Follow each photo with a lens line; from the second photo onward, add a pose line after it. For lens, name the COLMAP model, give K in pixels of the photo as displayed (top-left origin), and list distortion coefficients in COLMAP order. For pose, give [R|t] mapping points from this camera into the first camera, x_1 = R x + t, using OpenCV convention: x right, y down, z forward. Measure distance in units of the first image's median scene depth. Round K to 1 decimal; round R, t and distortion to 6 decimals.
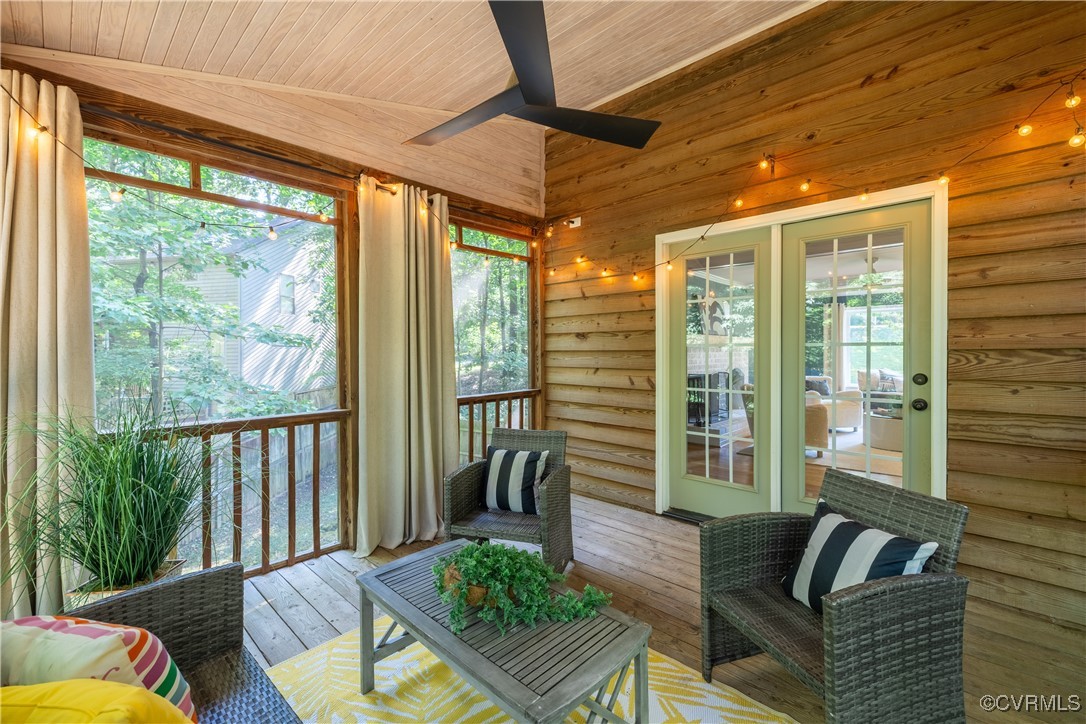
lens RADIAL K [[451.8, 0, 547.8], [0, 451.8, 358.9], [0, 0, 1]] dist [-0.002023, -0.000351]
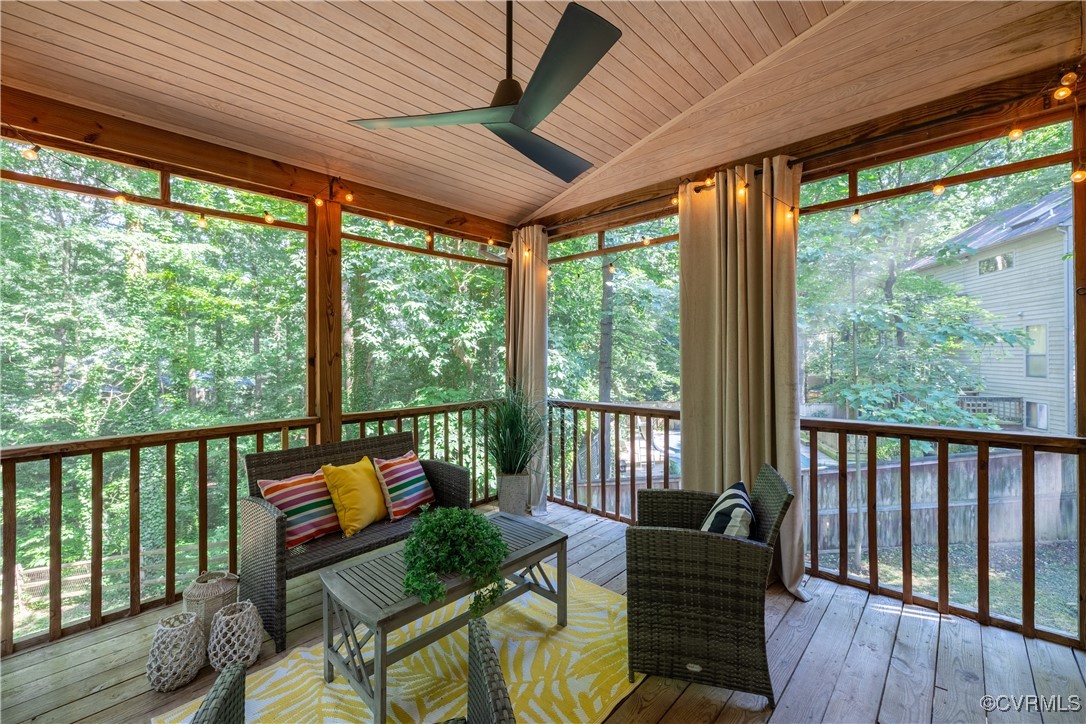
lens RADIAL K [[451.8, 0, 547.4], [0, 451.8, 352.6], [0, 0, 1]] dist [-0.002023, -0.000351]
pose [[-0.002308, 0.000334, -0.999997, 0.462214], [-0.008978, 0.999960, 0.000355, -0.015060], [0.999957, 0.008979, -0.002305, 0.509634]]
